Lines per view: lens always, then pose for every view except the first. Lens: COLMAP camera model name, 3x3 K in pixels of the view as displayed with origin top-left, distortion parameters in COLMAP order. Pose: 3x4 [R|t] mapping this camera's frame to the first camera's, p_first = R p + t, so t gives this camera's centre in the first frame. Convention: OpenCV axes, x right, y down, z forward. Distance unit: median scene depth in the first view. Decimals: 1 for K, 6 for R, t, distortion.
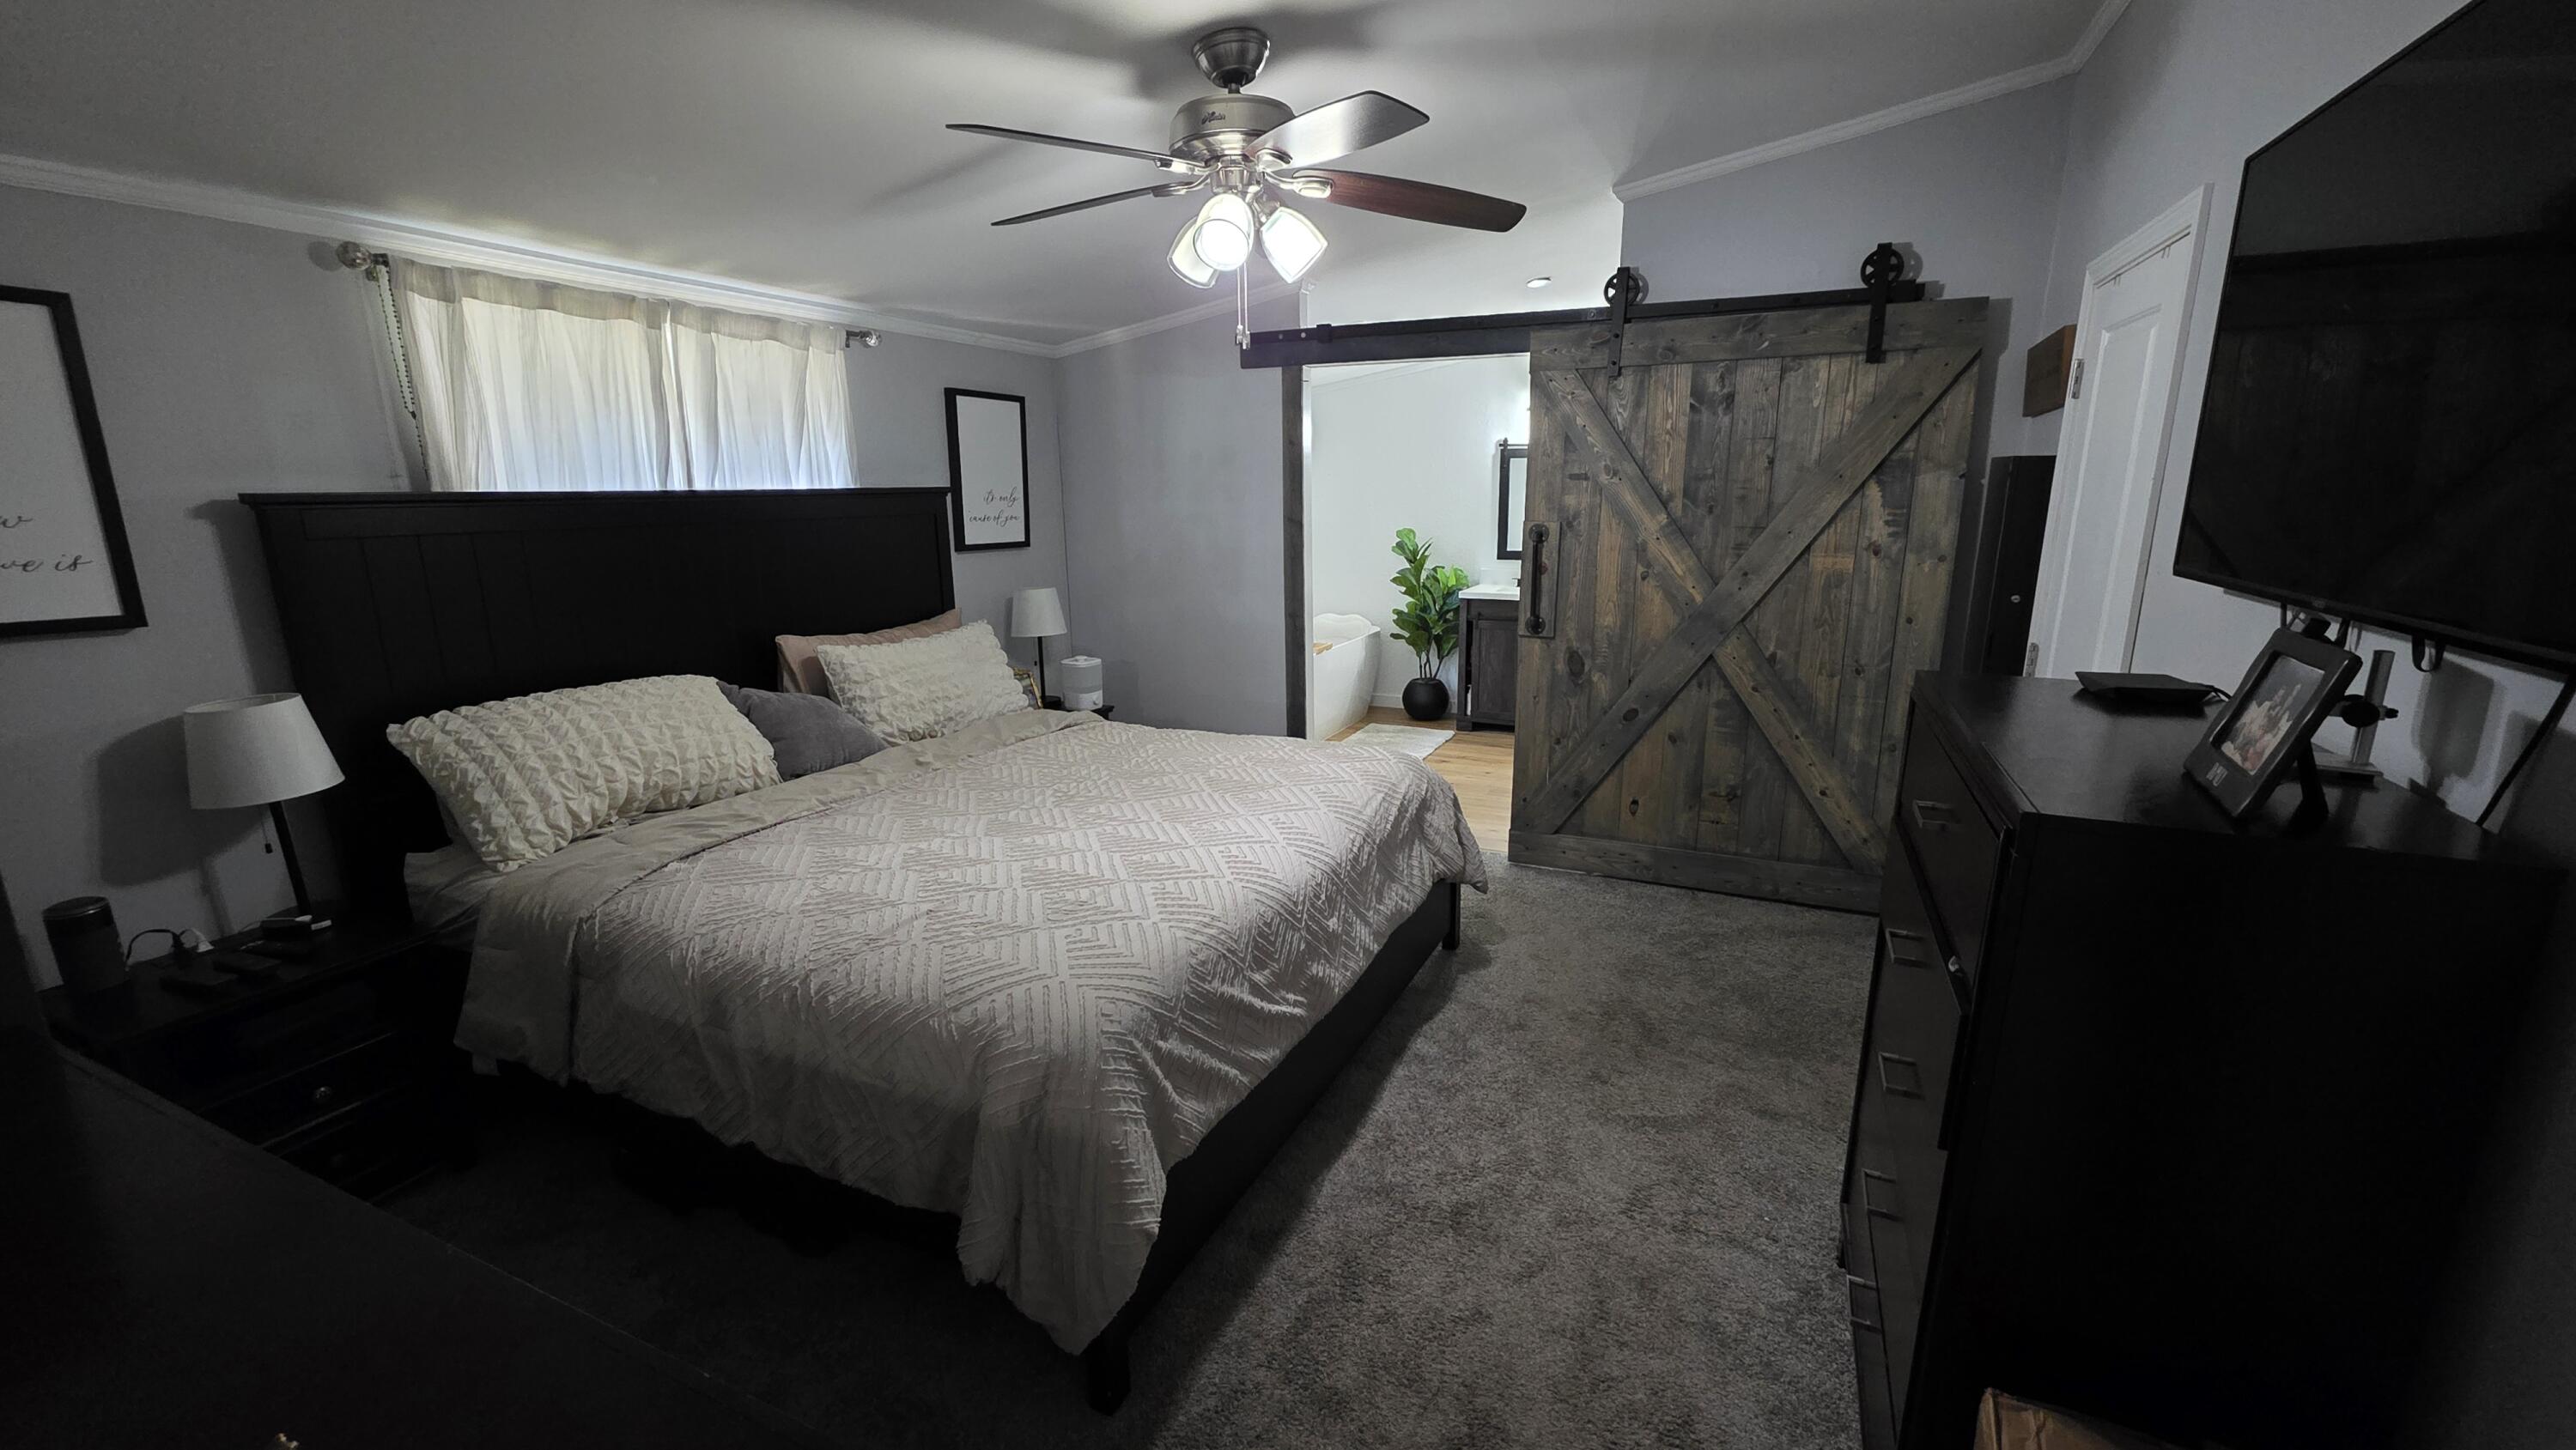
lens RADIAL K [[1023.1, 0, 1293.4], [0, 1023.1, 716.0], [0, 0, 1]] dist [0.002542, -0.000413]
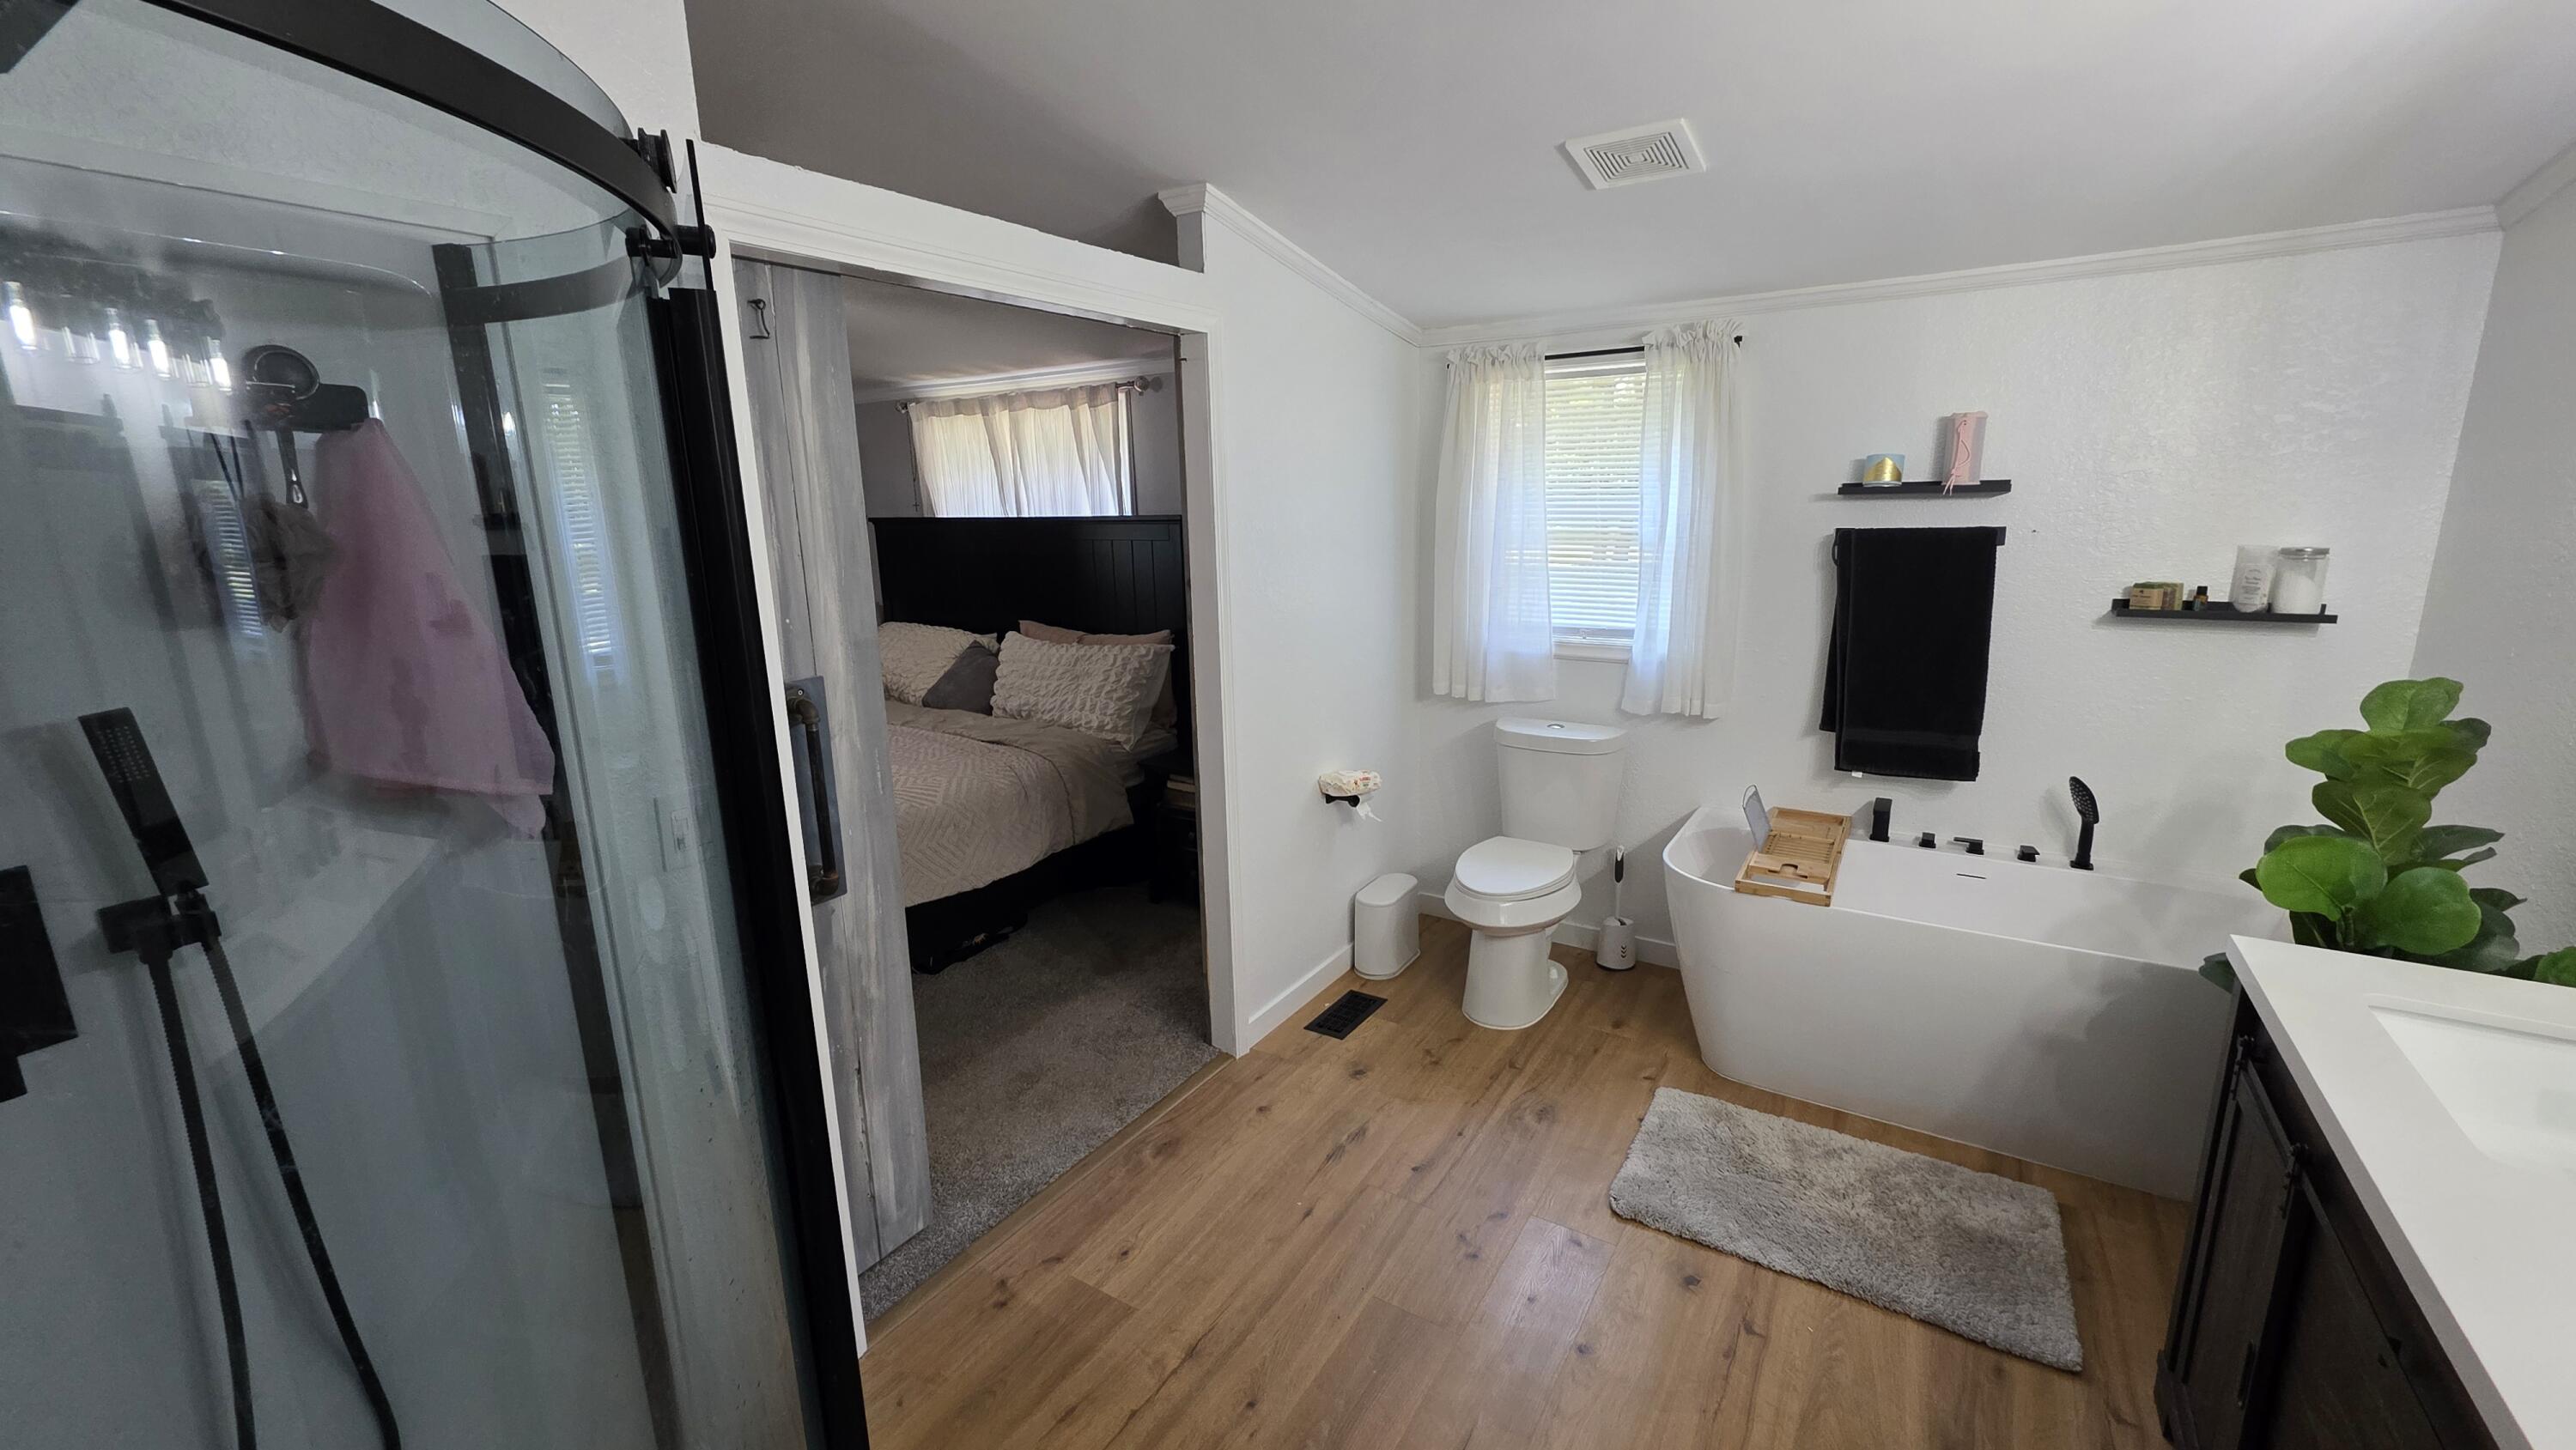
lens RADIAL K [[1023.1, 0, 1287.1], [0, 1023.1, 720.6], [0, 0, 1]] dist [0.002542, -0.000413]
pose [[-0.130984, 0.227535, -0.964920, 0.828583], [-0.195047, 0.948368, 0.250108, -0.366537], [0.972008, 0.220965, -0.079842, 1.476015]]
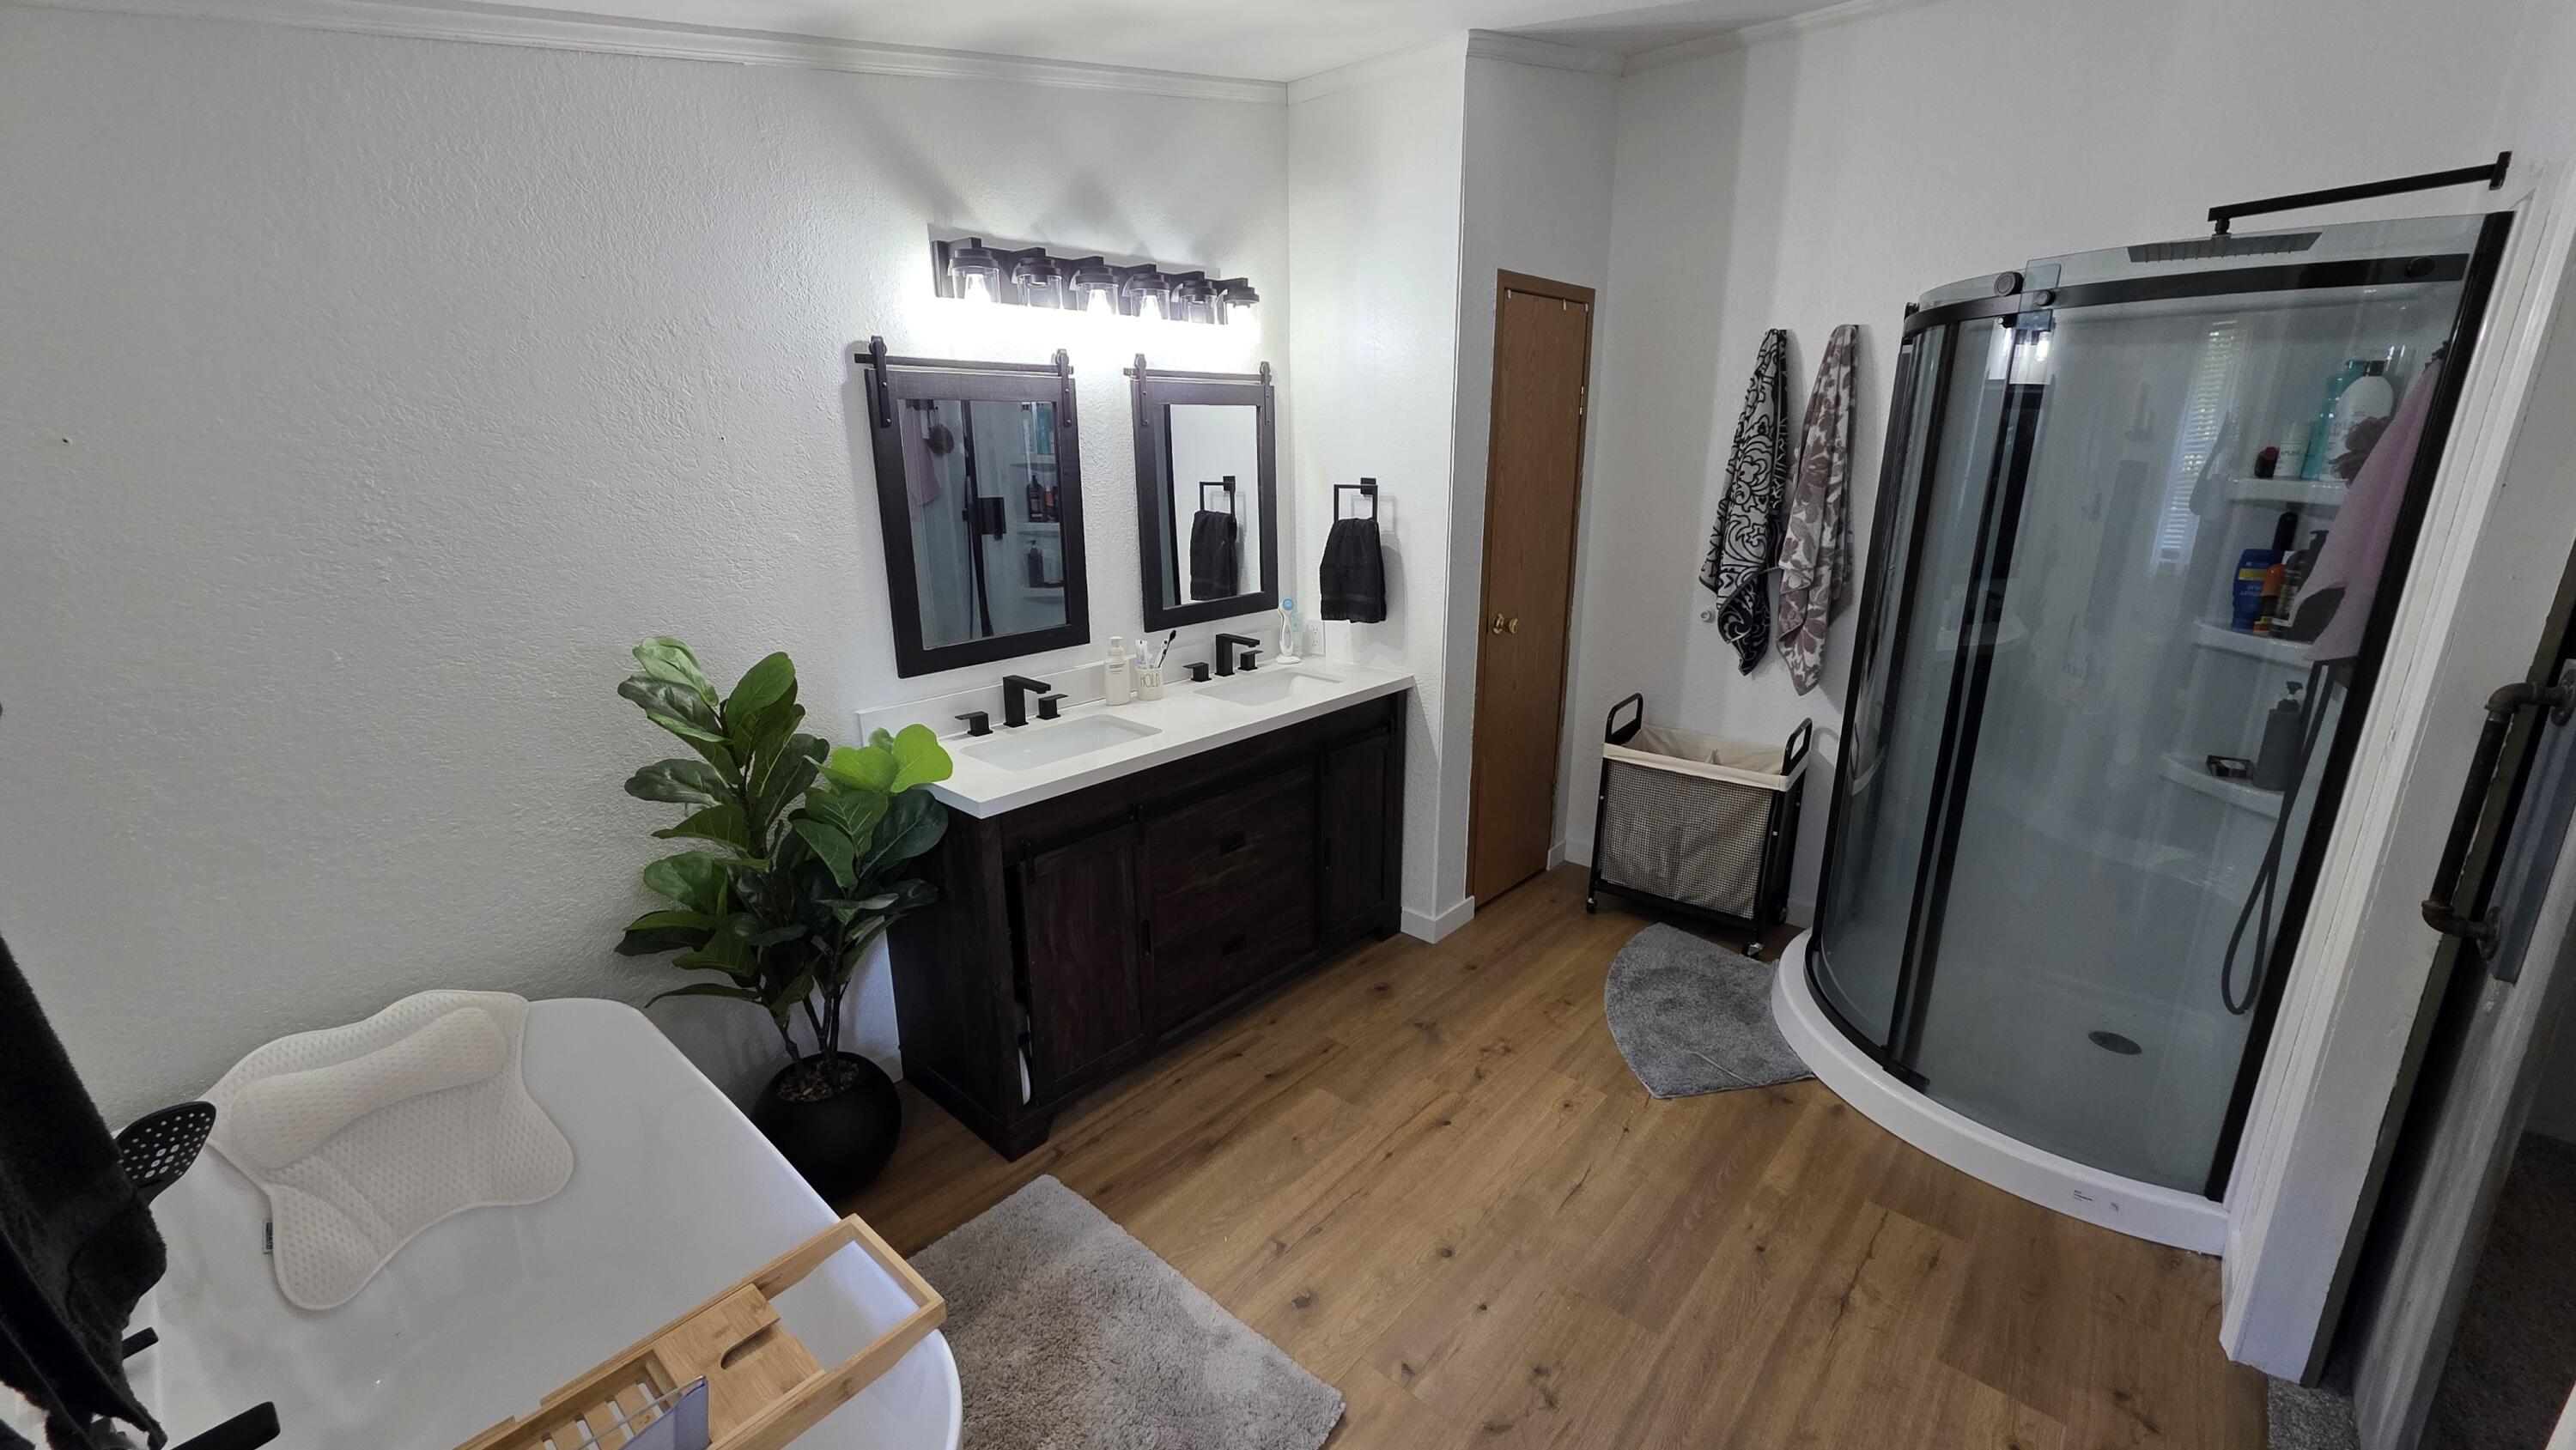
lens RADIAL K [[1023.1, 0, 1294.5], [0, 1023.1, 721.1], [0, 0, 1]] dist [0.002542, -0.000413]
pose [[0.283826, -0.249780, 0.925771, -0.210566], [0.210920, 0.958092, 0.193836, -0.361471], [-0.935391, 0.140249, 0.324615, 1.513122]]
